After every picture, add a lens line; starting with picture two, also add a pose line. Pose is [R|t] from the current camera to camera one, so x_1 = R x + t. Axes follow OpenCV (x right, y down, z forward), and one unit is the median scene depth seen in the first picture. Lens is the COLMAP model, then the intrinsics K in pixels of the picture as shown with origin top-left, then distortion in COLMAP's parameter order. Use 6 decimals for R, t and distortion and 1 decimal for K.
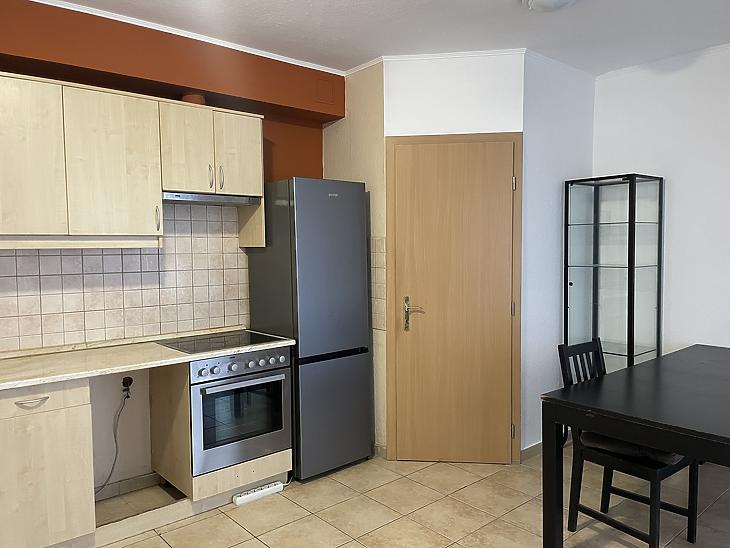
lens RADIAL K [[556.3, 0, 365.0], [0, 556.3, 274.0], [0, 0, 1]] dist [0.087101, -0.116253]
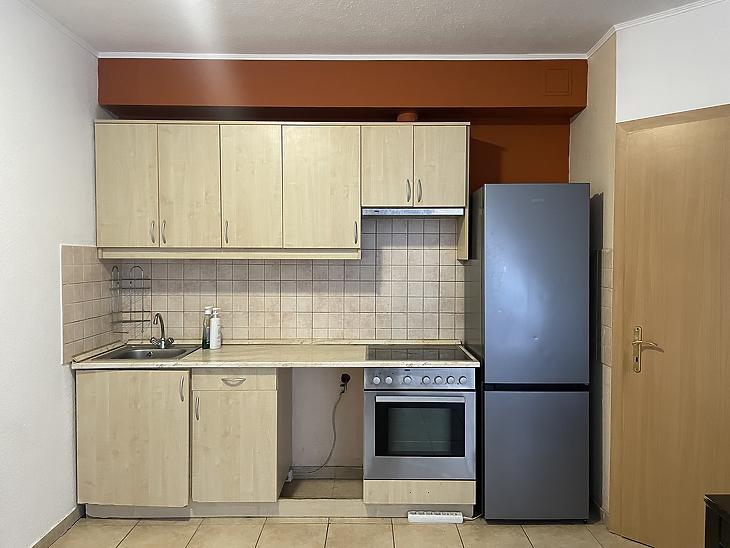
lens RADIAL K [[547.4, 0, 365.3], [0, 547.4, 270.0], [0, 0, 1]] dist [0.094803, -0.131981]
pose [[0.753251, 0.025505, -0.657238, 0.325294], [-0.043519, 0.998991, -0.011109, -0.013878], [0.656291, 0.036970, 0.753601, 0.195067]]
